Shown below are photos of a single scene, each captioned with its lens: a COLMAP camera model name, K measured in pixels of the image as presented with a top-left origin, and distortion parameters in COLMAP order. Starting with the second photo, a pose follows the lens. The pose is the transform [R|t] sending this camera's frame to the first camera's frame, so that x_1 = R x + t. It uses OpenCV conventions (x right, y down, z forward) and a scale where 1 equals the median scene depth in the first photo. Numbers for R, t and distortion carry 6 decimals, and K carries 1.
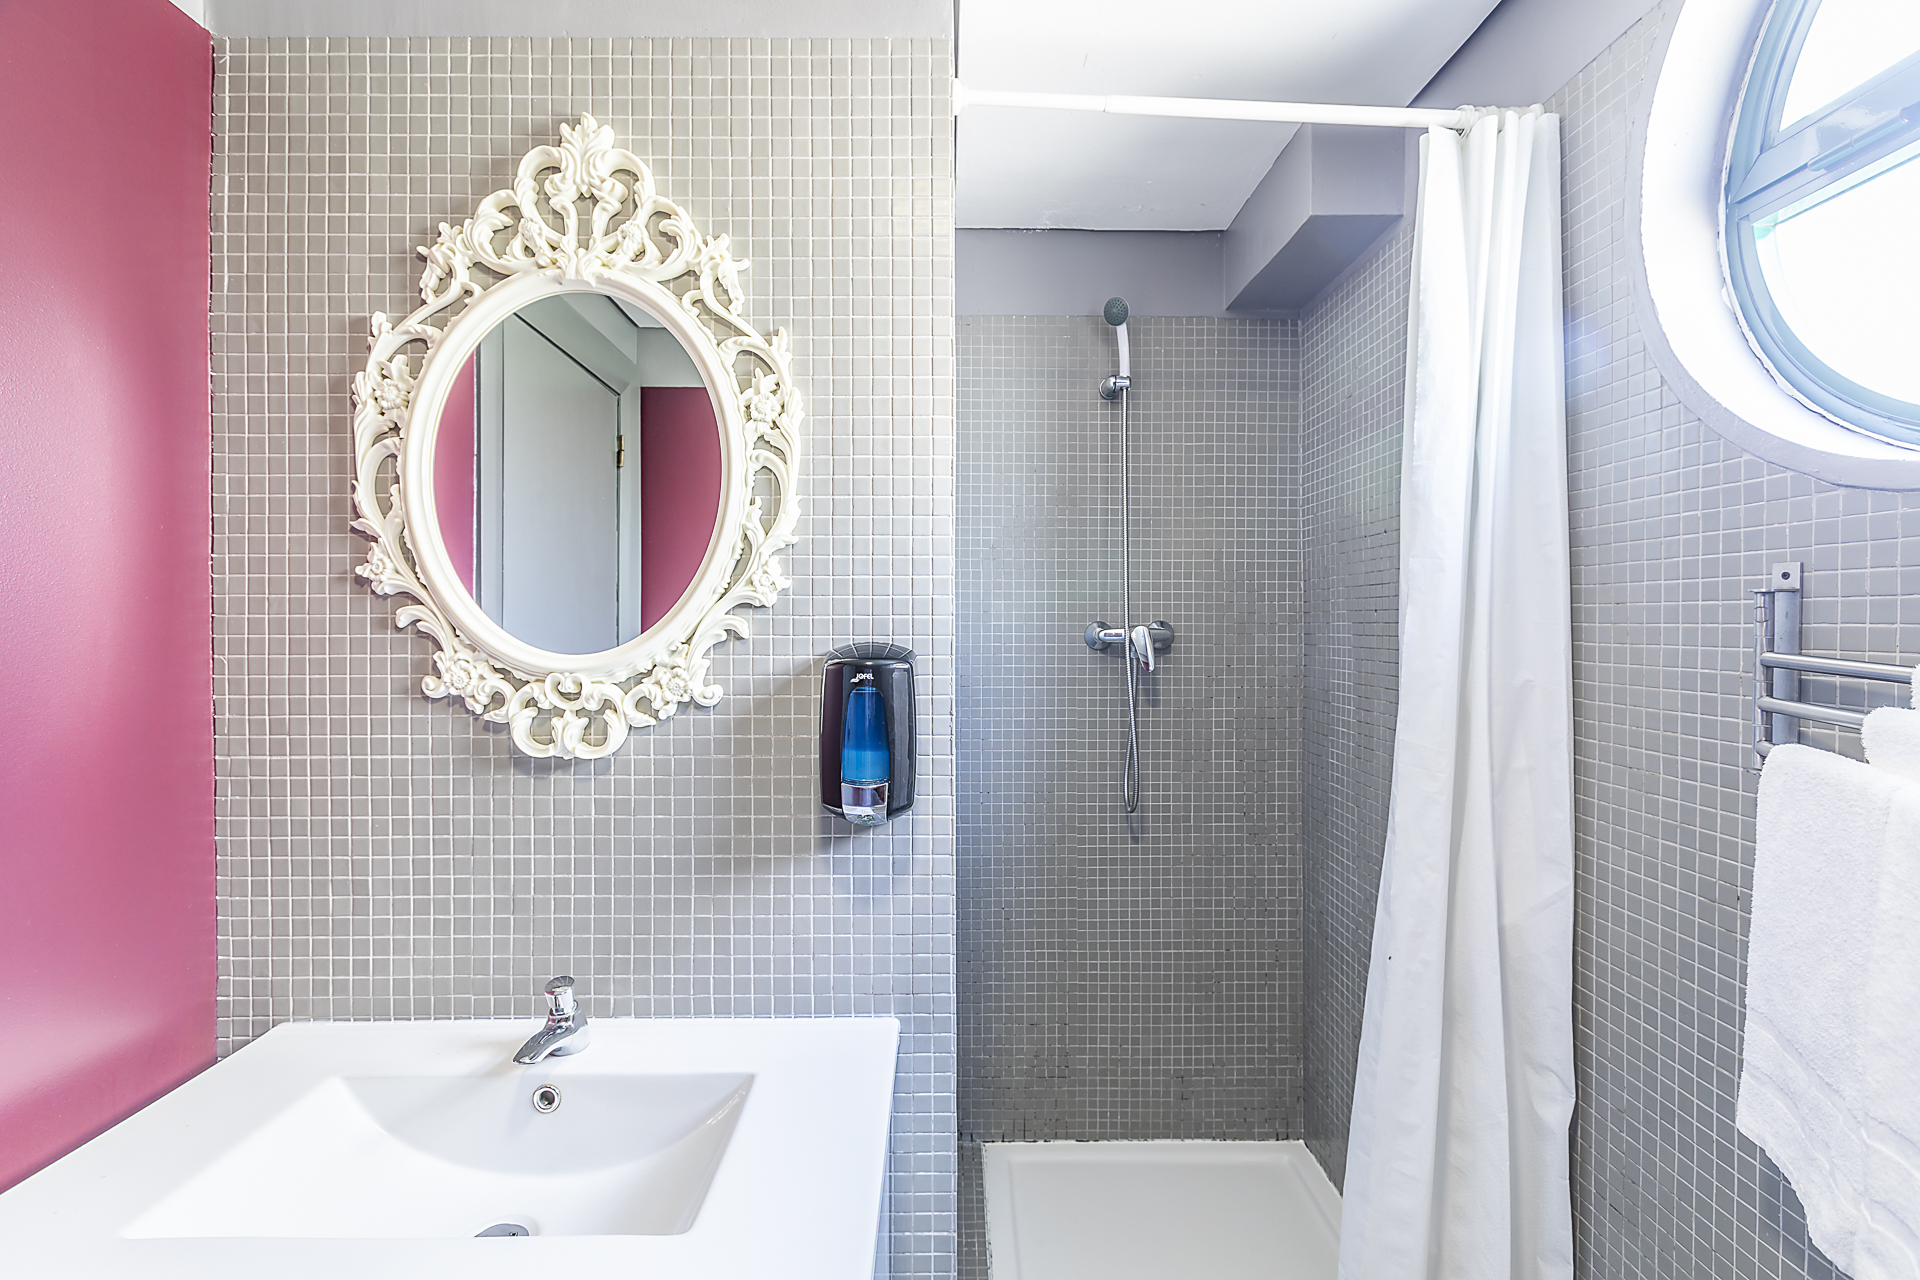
lens RADIAL K [[863.9, 0, 949.3], [0, 863.9, 637.4], [0, 0, 1]] dist [0.002011, -0.000778]
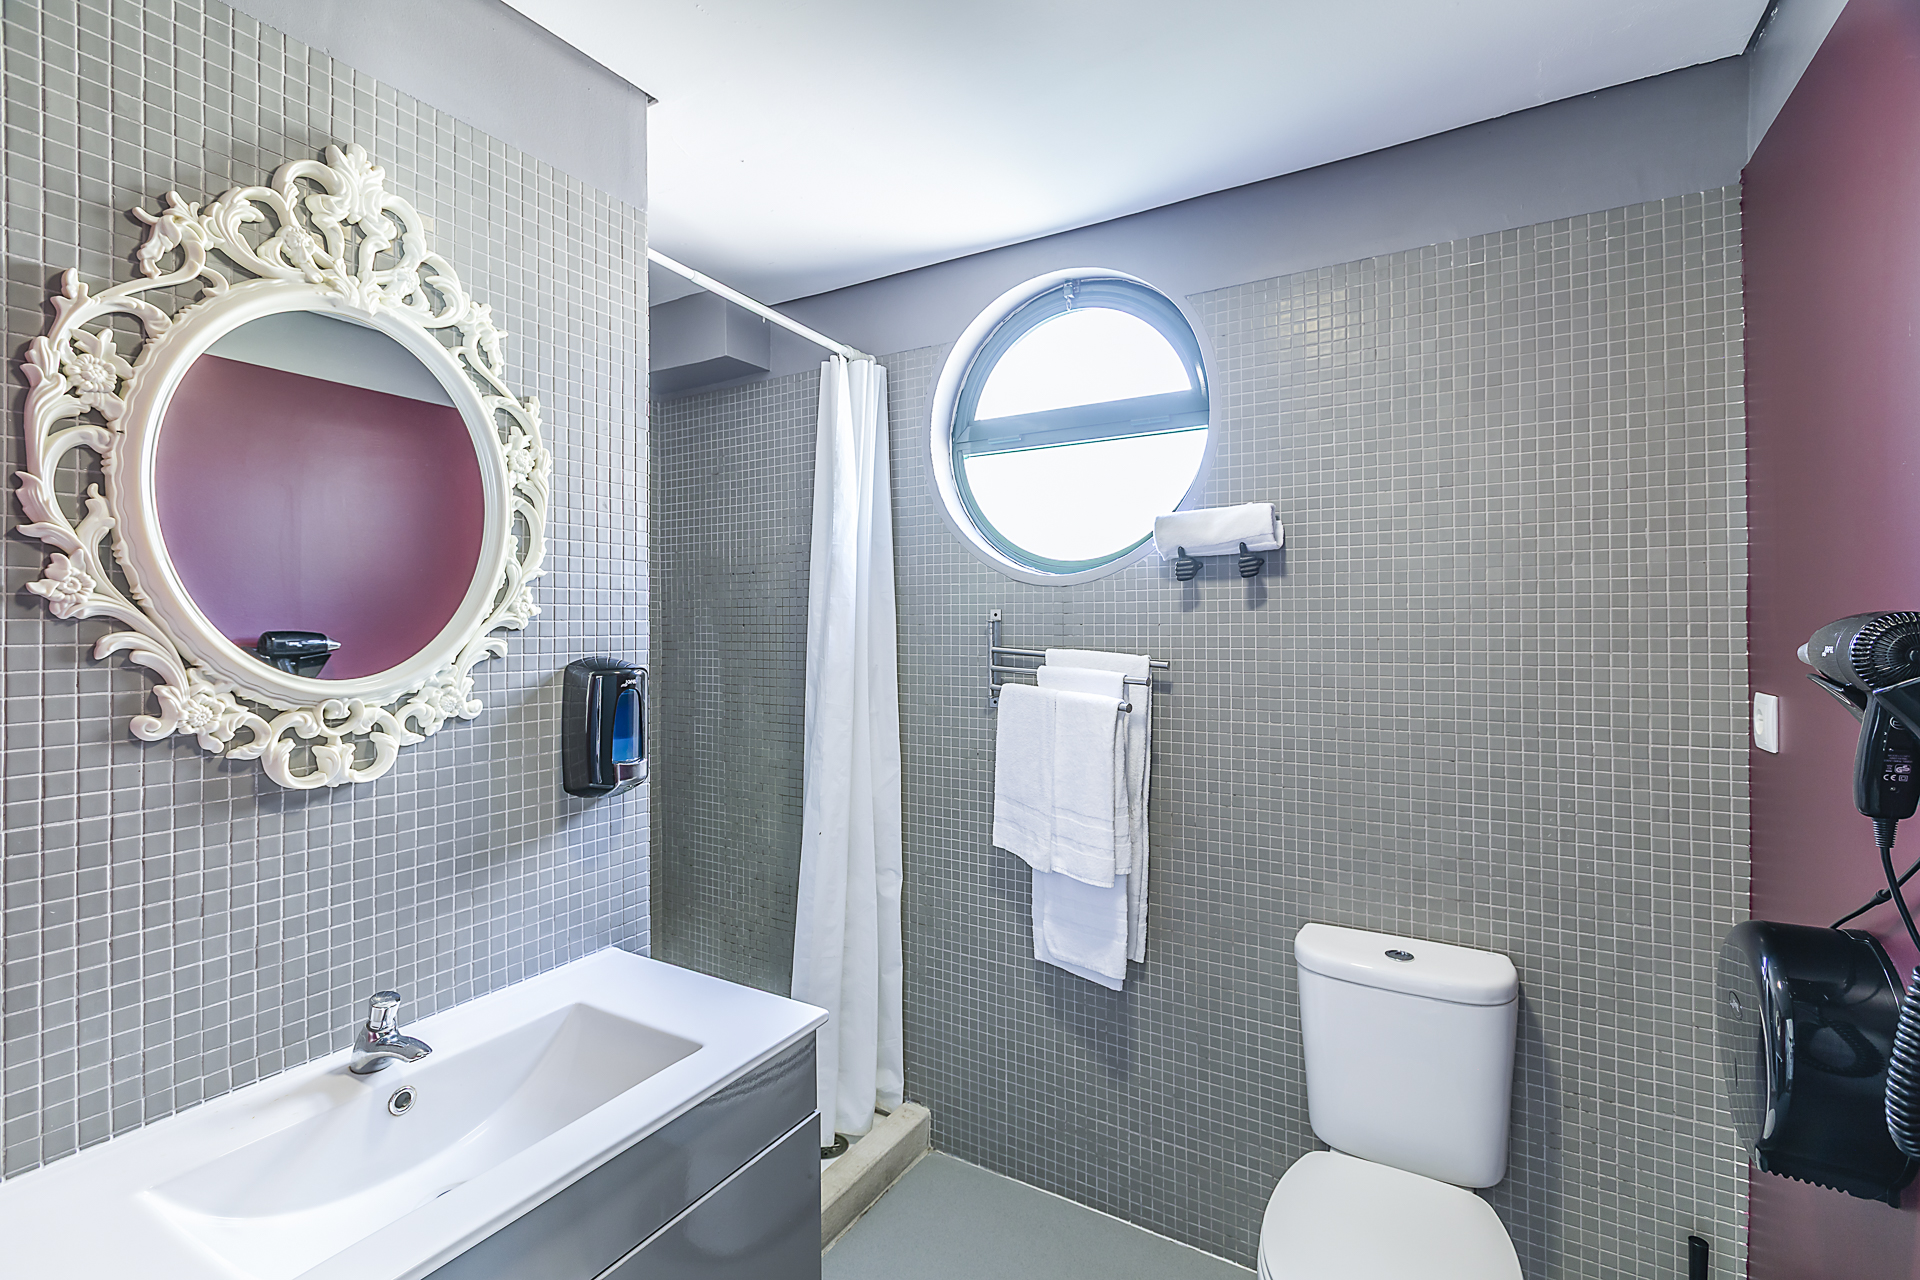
lens RADIAL K [[863.9, 0, 949.3], [0, 863.9, 637.4], [0, 0, 1]] dist [0.002011, -0.000778]
pose [[0.518227, -0.016794, 0.855078, -0.919213], [0.018612, 0.999792, 0.008356, -0.024179], [-0.855040, 0.011584, 0.518432, -0.109398]]
